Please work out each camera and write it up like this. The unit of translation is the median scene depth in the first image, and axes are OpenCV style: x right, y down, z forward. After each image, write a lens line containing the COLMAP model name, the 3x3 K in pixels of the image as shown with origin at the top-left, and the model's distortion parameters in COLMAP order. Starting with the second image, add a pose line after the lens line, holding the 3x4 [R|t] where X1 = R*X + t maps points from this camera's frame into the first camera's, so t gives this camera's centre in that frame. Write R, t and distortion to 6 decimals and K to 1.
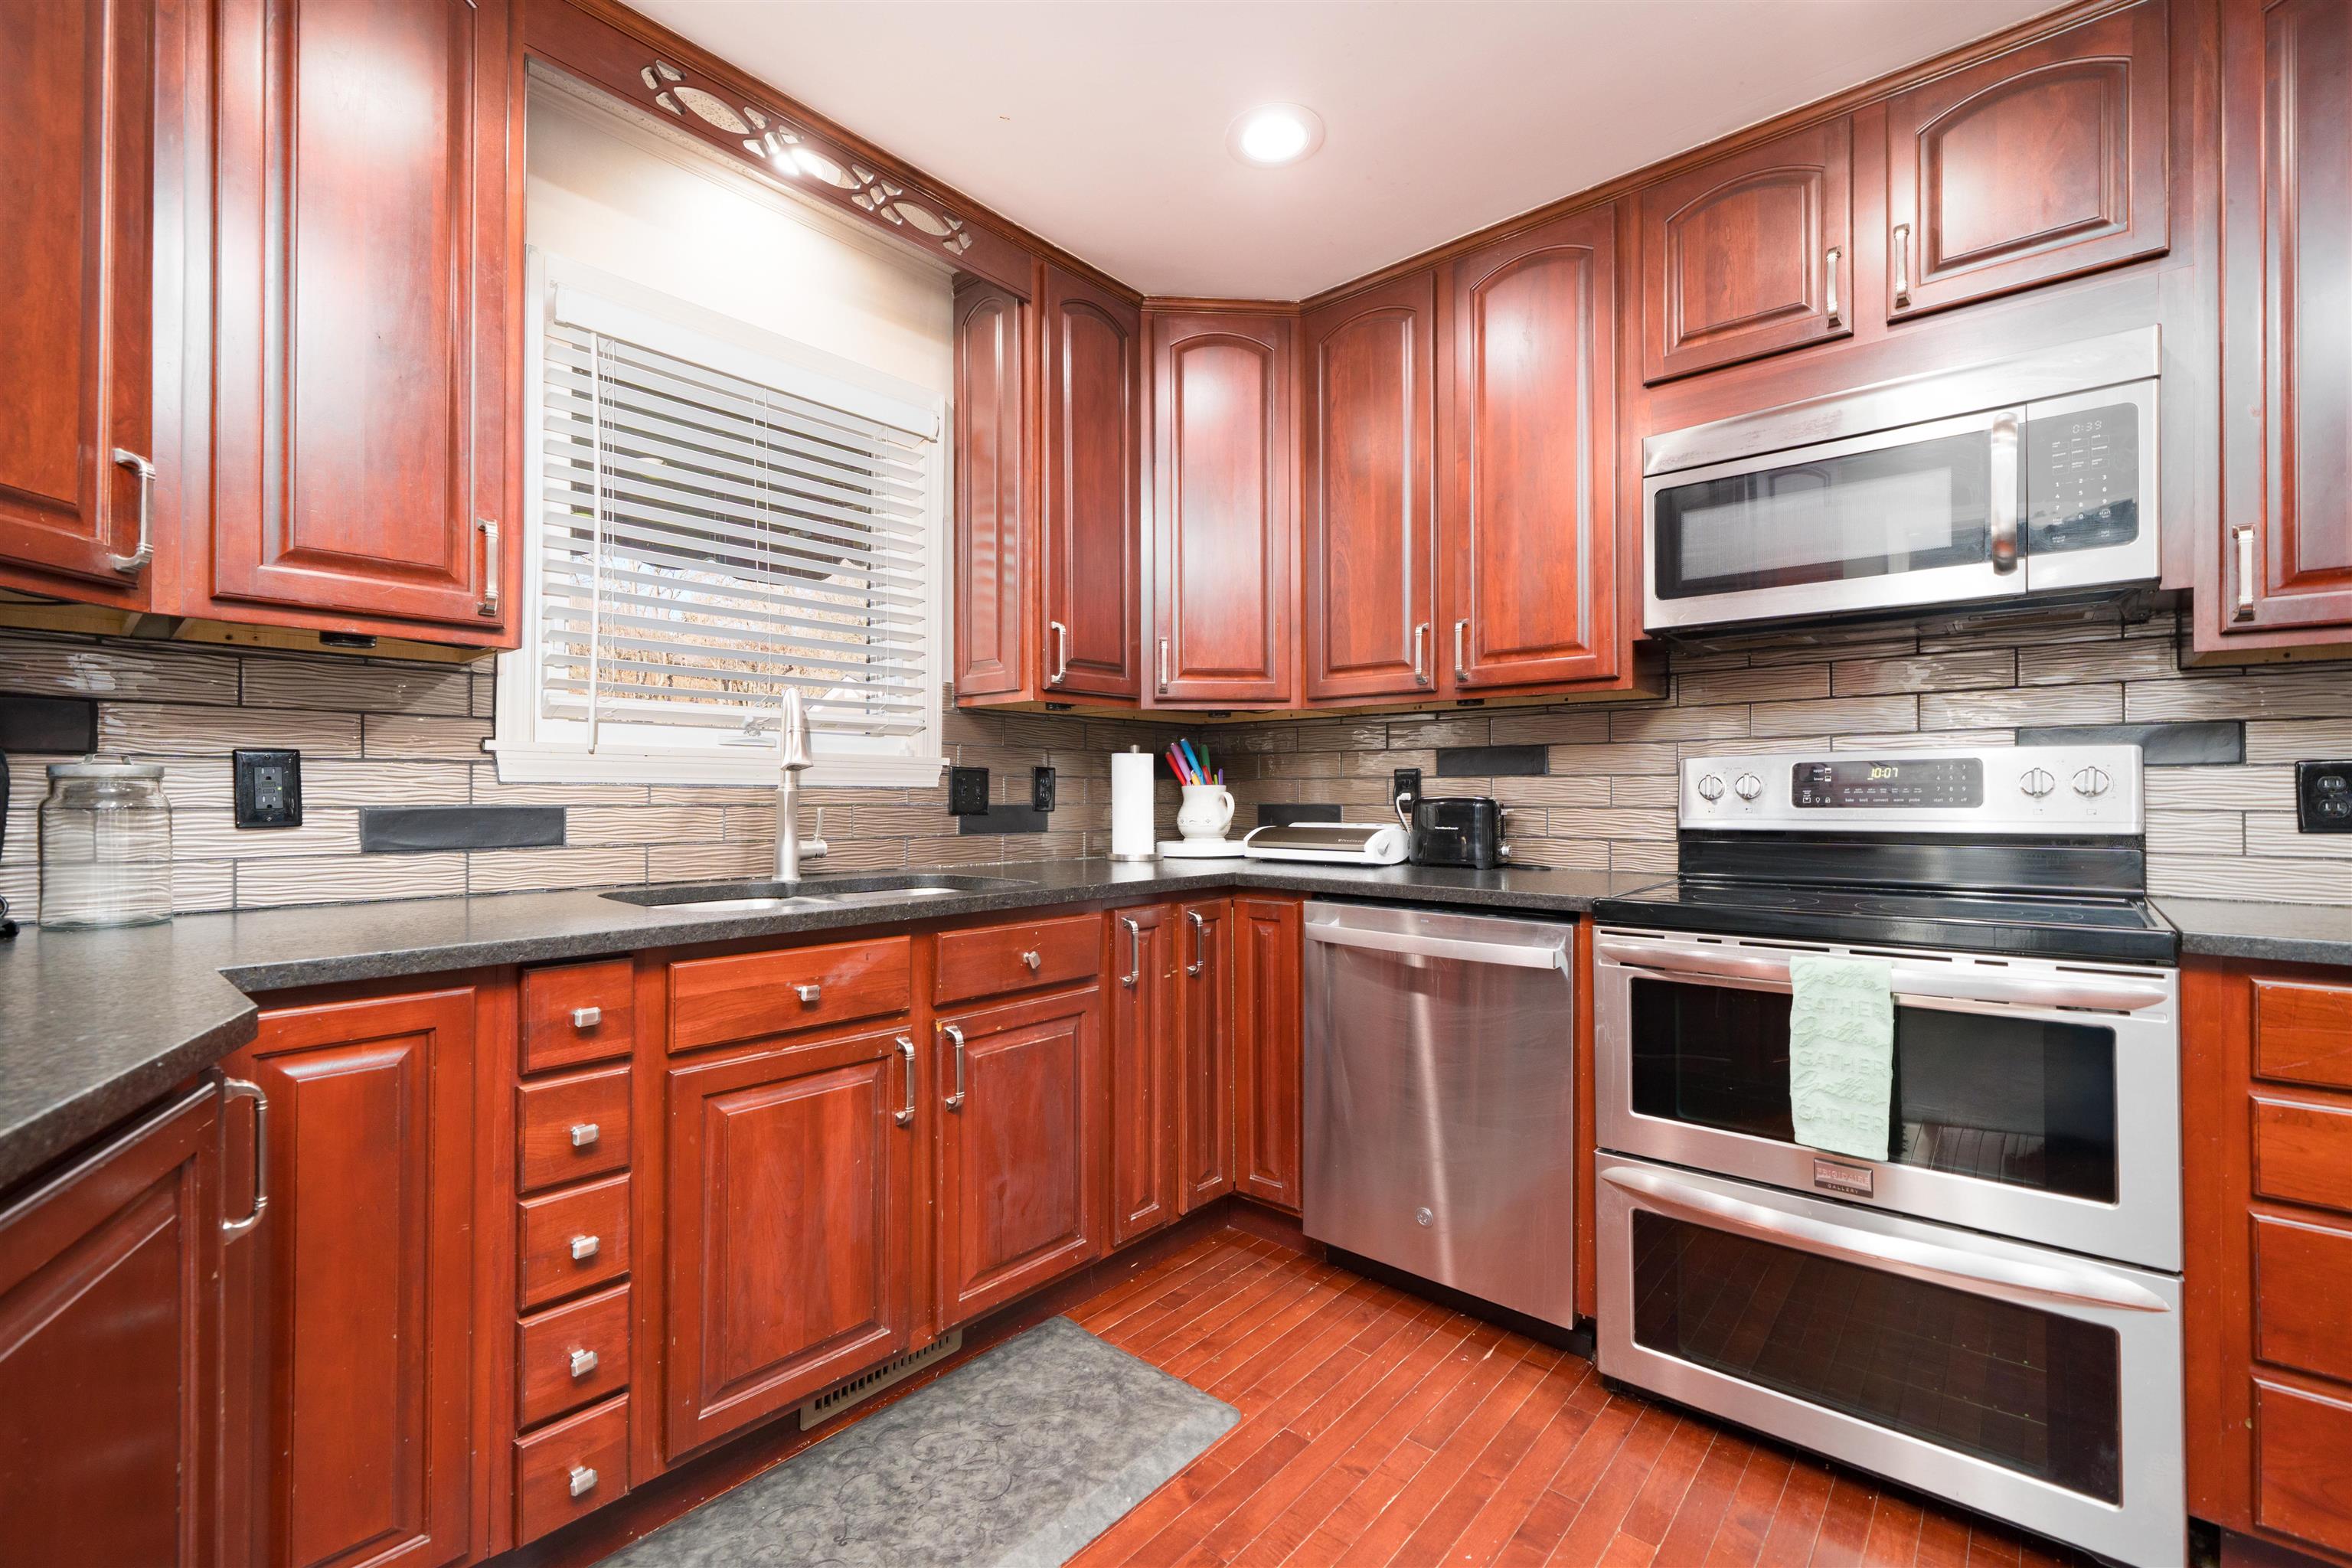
lens RADIAL K [[991.2, 0, 1158.4], [0, 991.2, 788.9], [0, 0, 1]] dist [-0.002081, 0.000654]
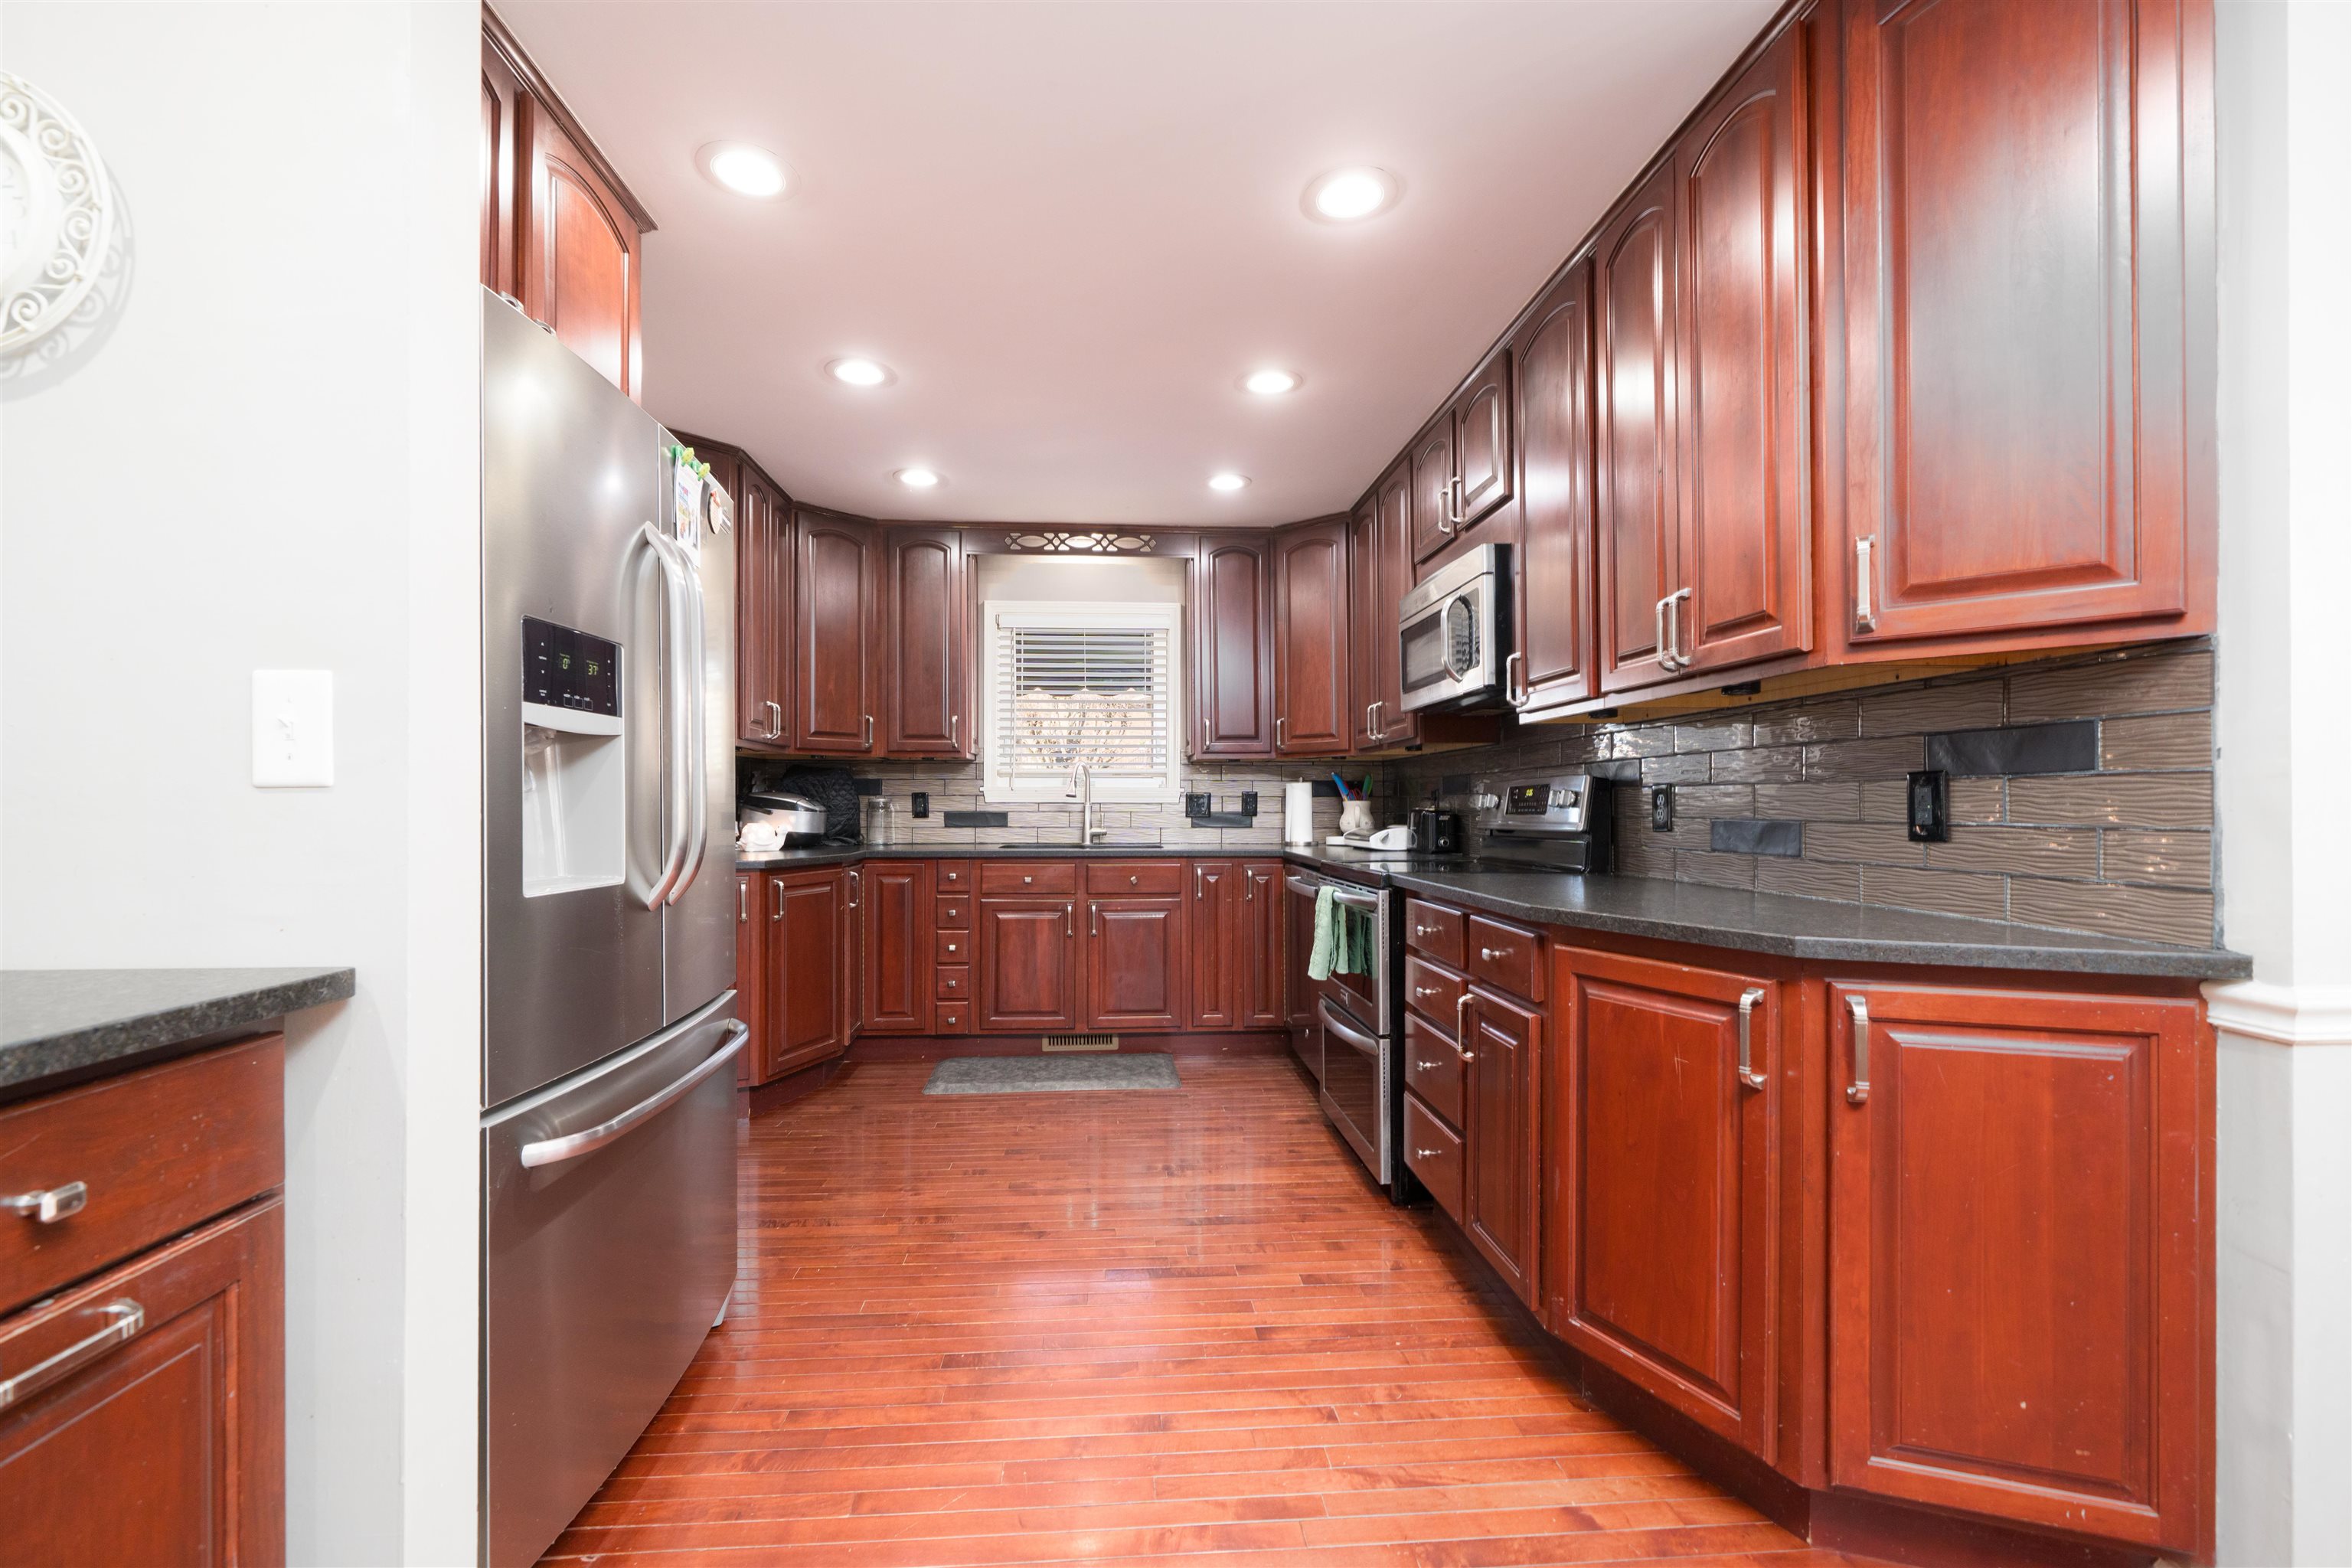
lens RADIAL K [[991.2, 0, 1165.5], [0, 991.2, 800.5], [0, 0, 1]] dist [-0.002081, 0.000654]
pose [[0.711289, -0.006665, -0.702868, 1.619871], [0.004757, 0.999978, -0.004669, 0.002999], [0.702884, -0.000022, 0.711305, -0.594577]]
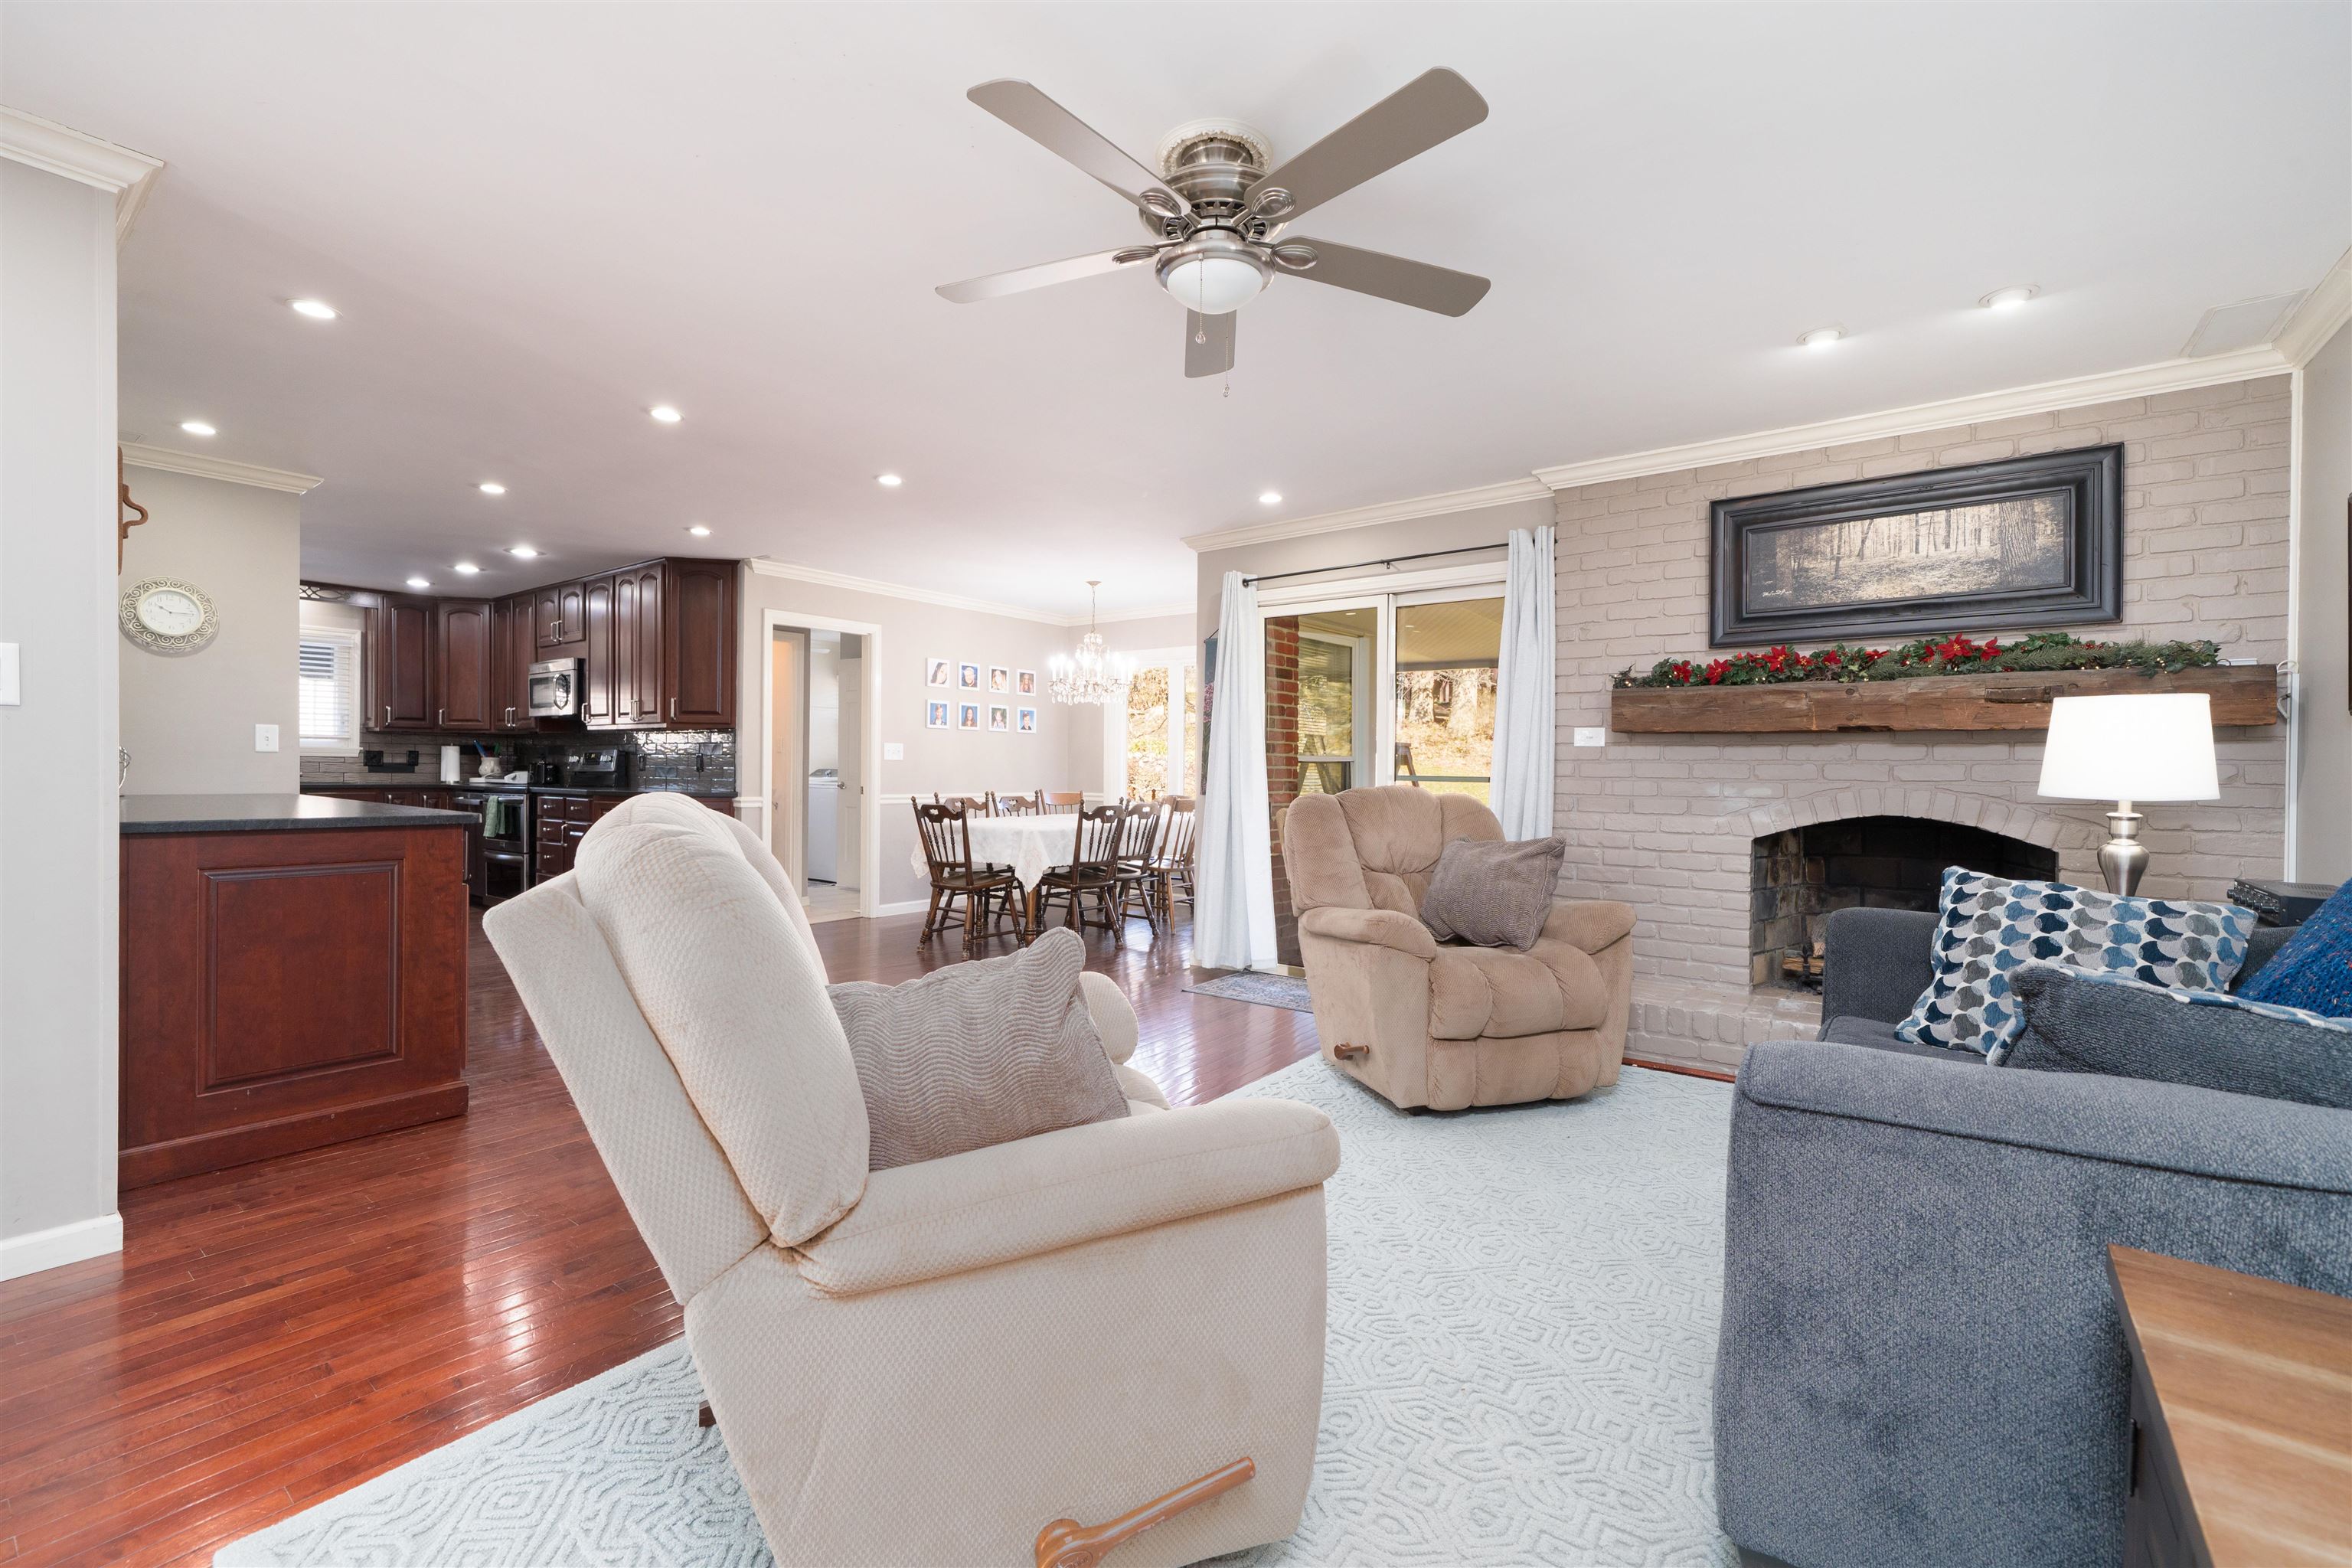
lens RADIAL K [[991.2, 0, 1179.2], [0, 991.2, 780.3], [0, 0, 1]] dist [-0.002081, 0.000654]
pose [[0.996684, 0.011615, 0.080541, 2.991880], [-0.012572, 0.999856, 0.011385, 0.007333], [-0.080397, -0.012360, 0.996686, -3.292374]]
